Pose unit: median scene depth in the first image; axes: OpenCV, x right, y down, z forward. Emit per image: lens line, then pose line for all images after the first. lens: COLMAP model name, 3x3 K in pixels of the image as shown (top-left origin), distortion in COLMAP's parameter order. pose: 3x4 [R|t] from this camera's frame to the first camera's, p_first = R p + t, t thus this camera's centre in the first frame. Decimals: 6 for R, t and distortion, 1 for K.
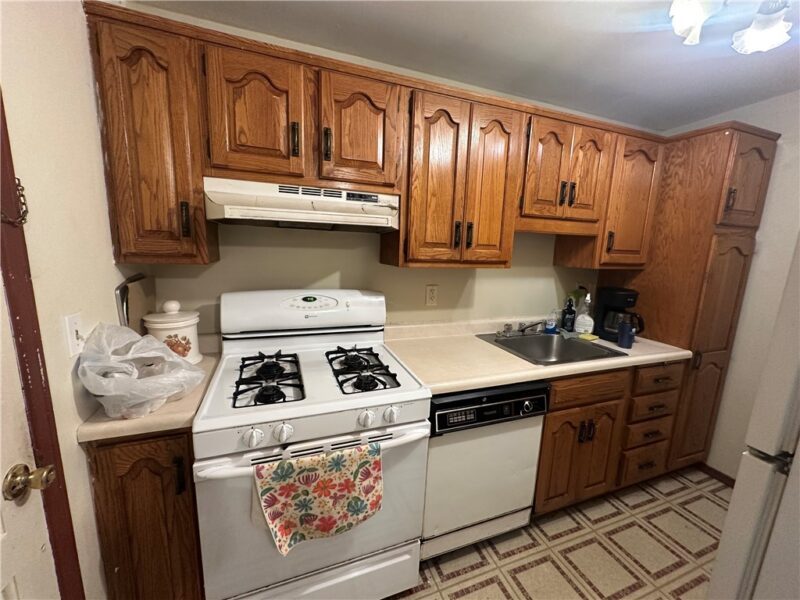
lens RADIAL K [[318.6, 0, 398.7], [0, 318.6, 302.1], [0, 0, 1]] dist [0.001531, 0.000157]
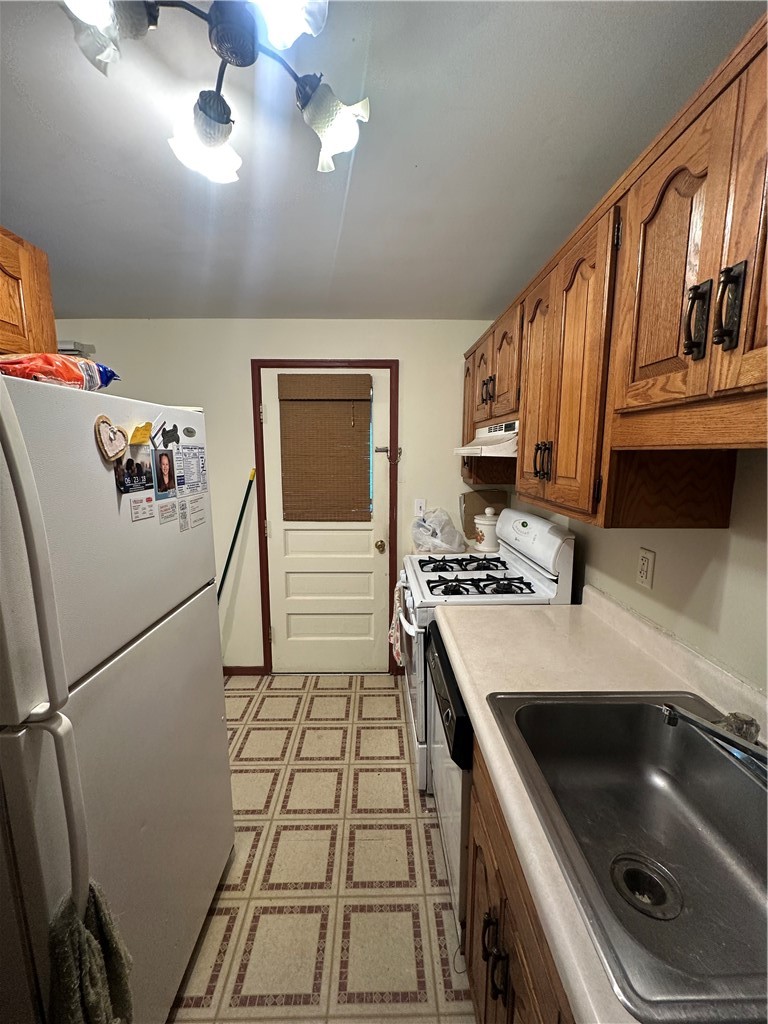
lens RADIAL K [[407.9, 0, 381.0], [0, 407.9, 513.8], [0, 0, 1]] dist [0.001531, 0.000157]
pose [[-0.336799, 0.102801, -0.935948, 0.936171], [-0.176009, 0.969627, 0.169837, -0.157042], [0.924980, 0.221936, -0.308476, 0.803782]]
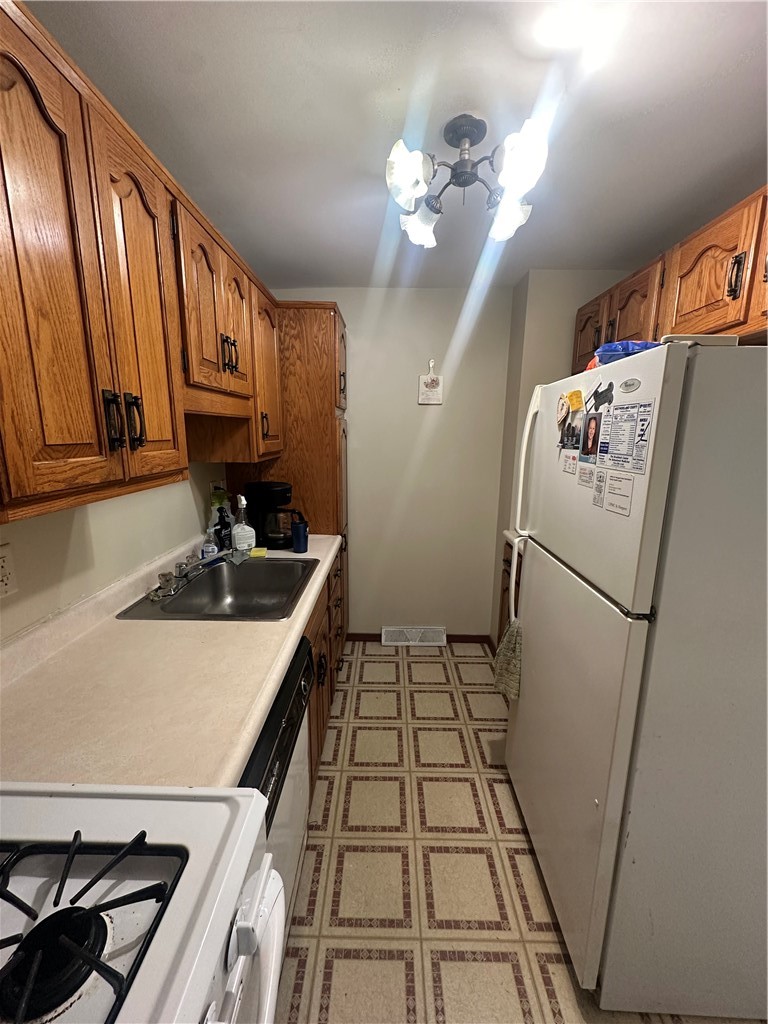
lens RADIAL K [[407.9, 0, 382.0], [0, 407.9, 511.6], [0, 0, 1]] dist [0.001531, 0.000157]
pose [[0.363528, -0.212770, 0.906960, -0.169519], [0.166570, 0.972725, 0.161434, -0.100561], [-0.916571, 0.092387, 0.389054, 0.382647]]
